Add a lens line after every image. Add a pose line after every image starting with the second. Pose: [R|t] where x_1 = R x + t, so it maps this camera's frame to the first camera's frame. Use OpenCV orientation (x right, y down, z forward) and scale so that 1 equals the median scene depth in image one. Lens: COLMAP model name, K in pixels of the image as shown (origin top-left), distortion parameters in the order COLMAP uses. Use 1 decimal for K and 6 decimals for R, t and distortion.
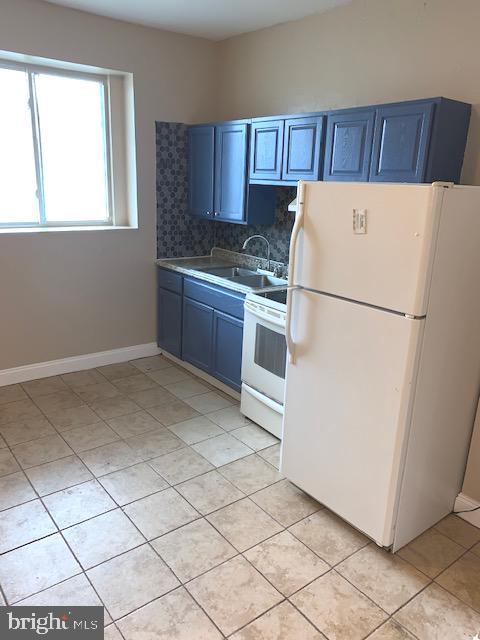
lens RADIAL K [[488.5, 0, 240.7], [0, 488.5, 321.8], [0, 0, 1]] dist [0.032256, -0.005676]
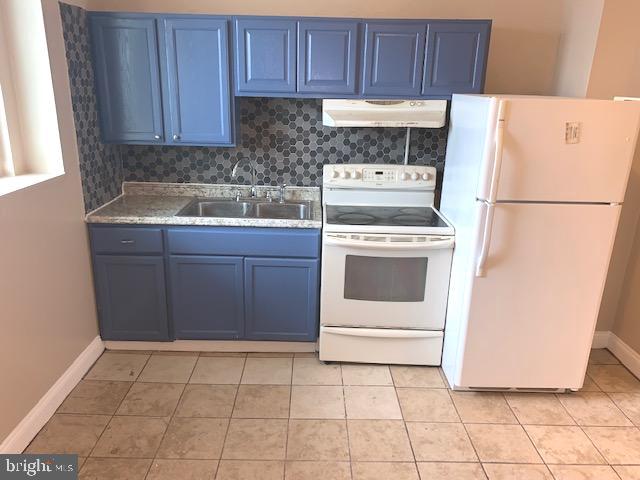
lens RADIAL K [[492.6, 0, 313.8], [0, 492.6, 238.2], [0, 0, 1]] dist [0.016451, -0.005919]
pose [[0.612136, -0.260882, 0.746479, -0.609354], [0.224704, 0.962482, 0.152108, -0.162151], [-0.758155, 0.074626, 0.647791, 0.422532]]
